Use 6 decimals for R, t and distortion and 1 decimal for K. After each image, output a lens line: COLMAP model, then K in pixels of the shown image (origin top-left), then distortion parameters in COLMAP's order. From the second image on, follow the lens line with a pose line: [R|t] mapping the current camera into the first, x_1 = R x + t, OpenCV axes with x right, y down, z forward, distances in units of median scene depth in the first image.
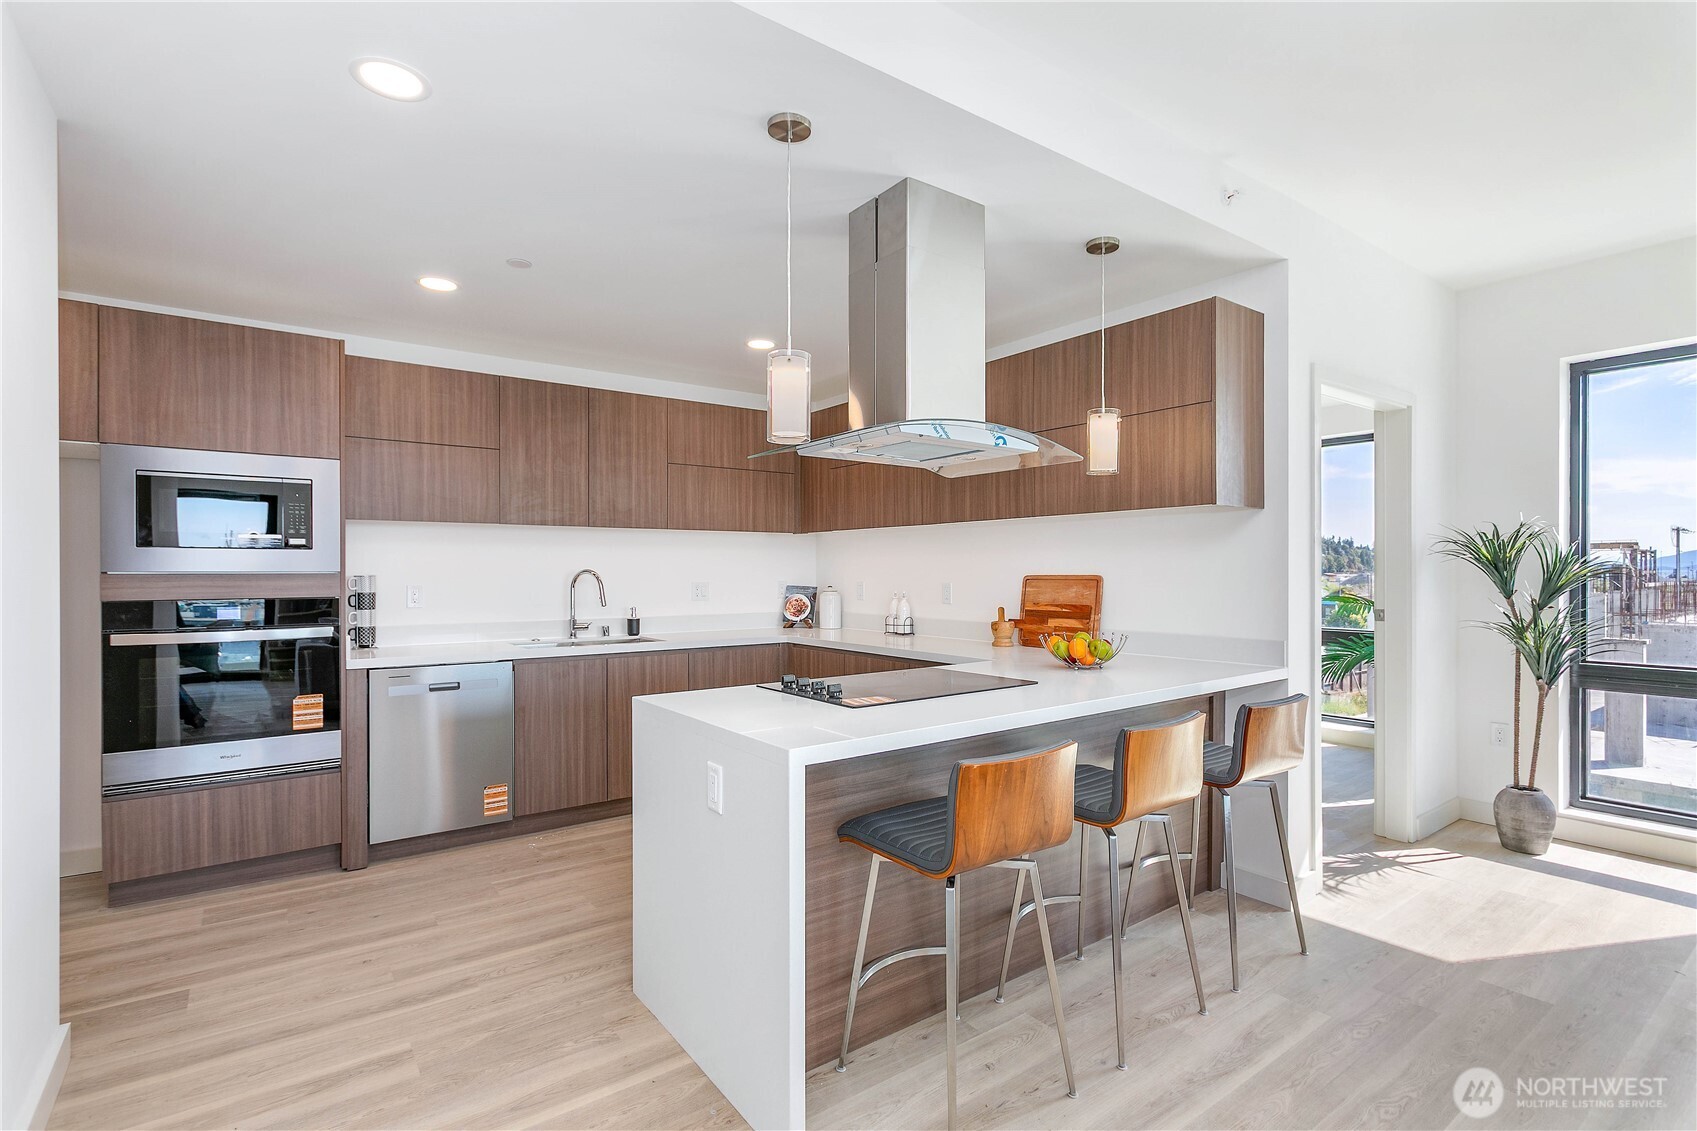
lens RADIAL K [[804.5, 0, 849.2], [0, 804.5, 571.5], [0, 0, 1]] dist [0.003324, 0.000819]
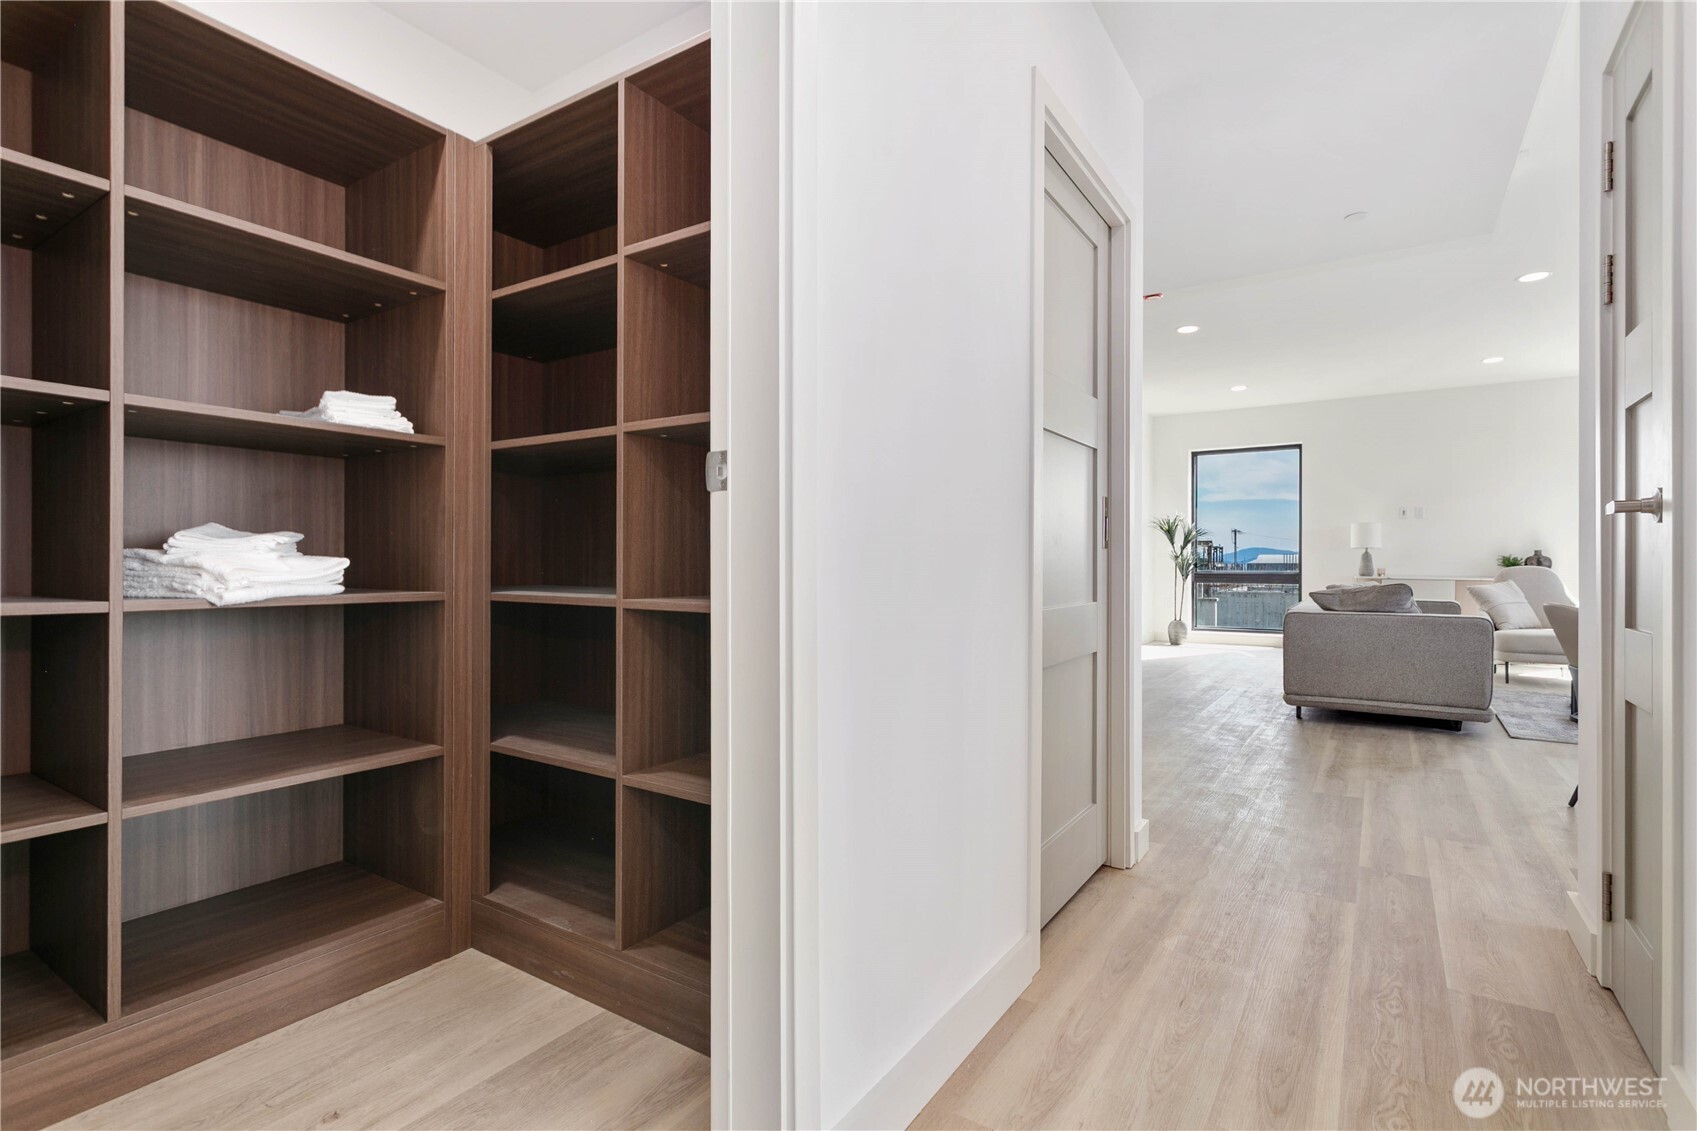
lens RADIAL K [[810.4, 0, 846.0], [0, 810.4, 567.1], [0, 0, 1]] dist [0.000902, 0.000466]
pose [[0.939702, 0.000305, 0.341993, -1.000704], [-0.001261, 0.999996, 0.002571, 0.096201], [-0.341991, -0.002847, 0.939699, -1.022467]]
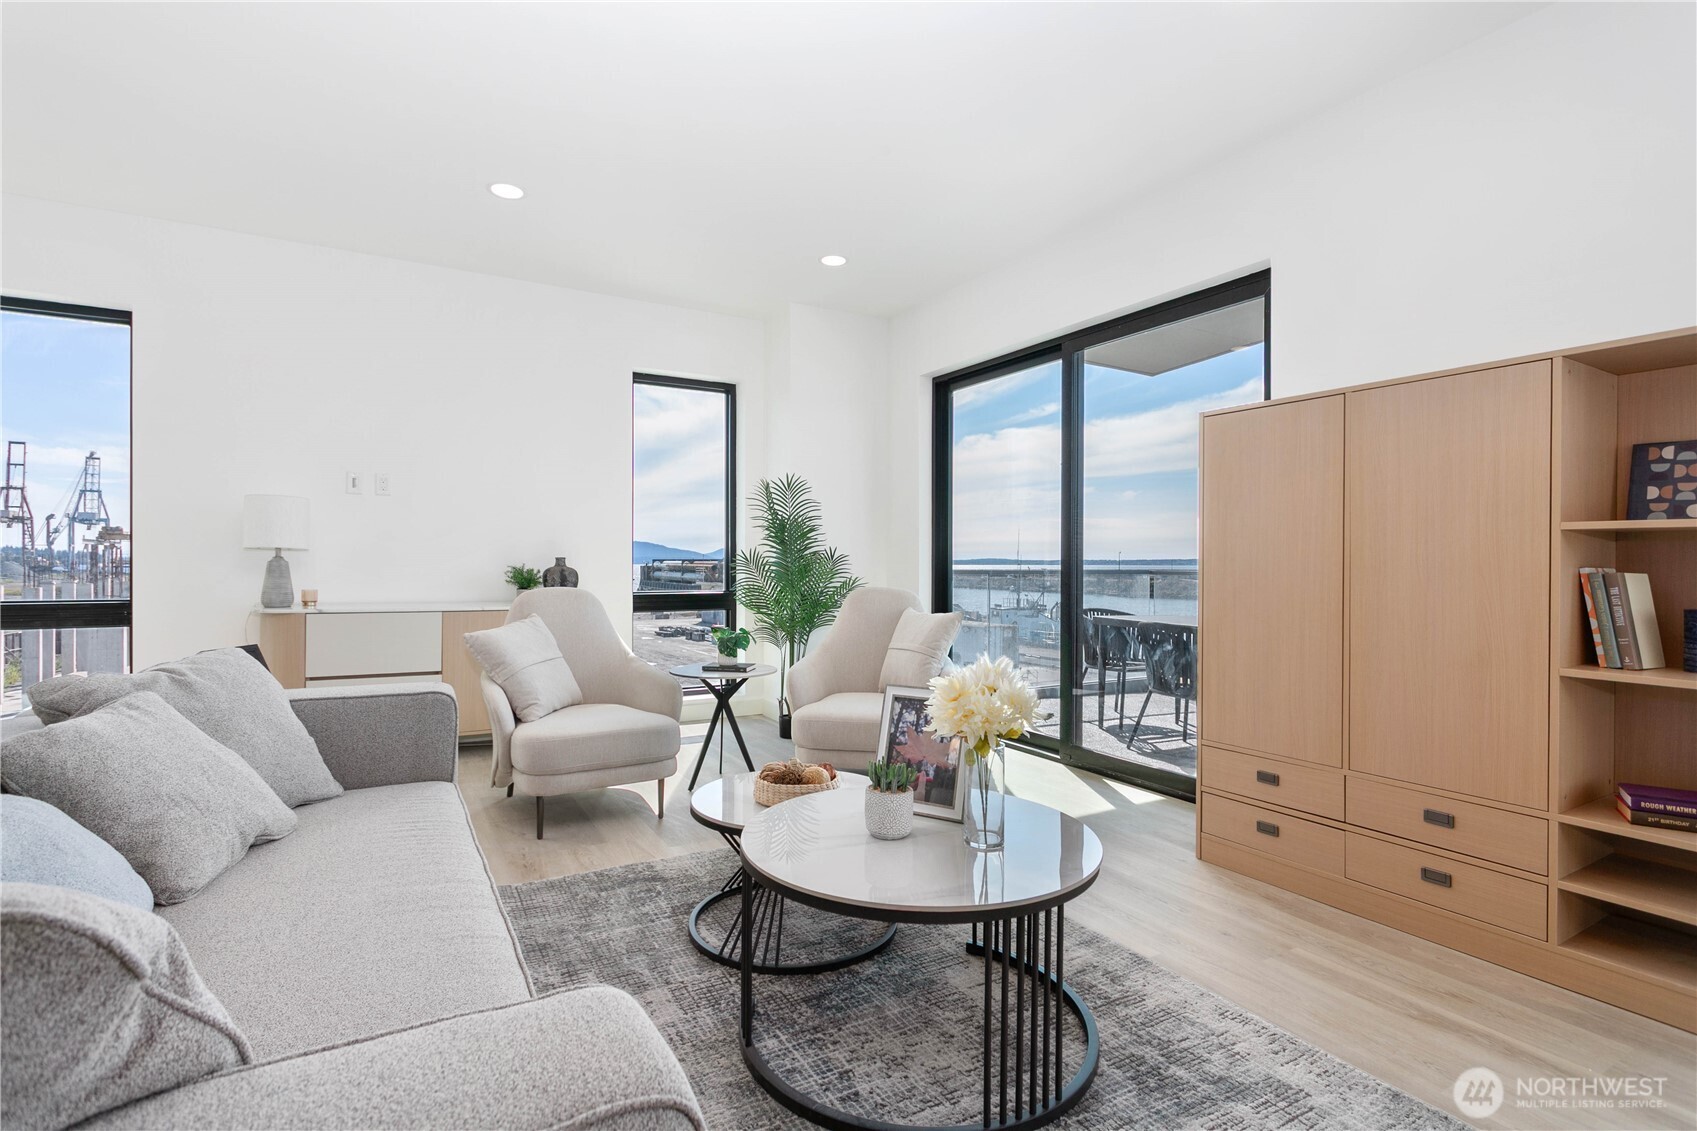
lens RADIAL K [[810.4, 0, 846.0], [0, 810.4, 567.1], [0, 0, 1]] dist [0.000902, 0.000466]
pose [[0.110738, -0.001882, 0.993848, 0.141227], [-0.003051, 0.999993, 0.002234, 0.066596], [-0.993845, -0.003280, 0.110731, -0.272008]]
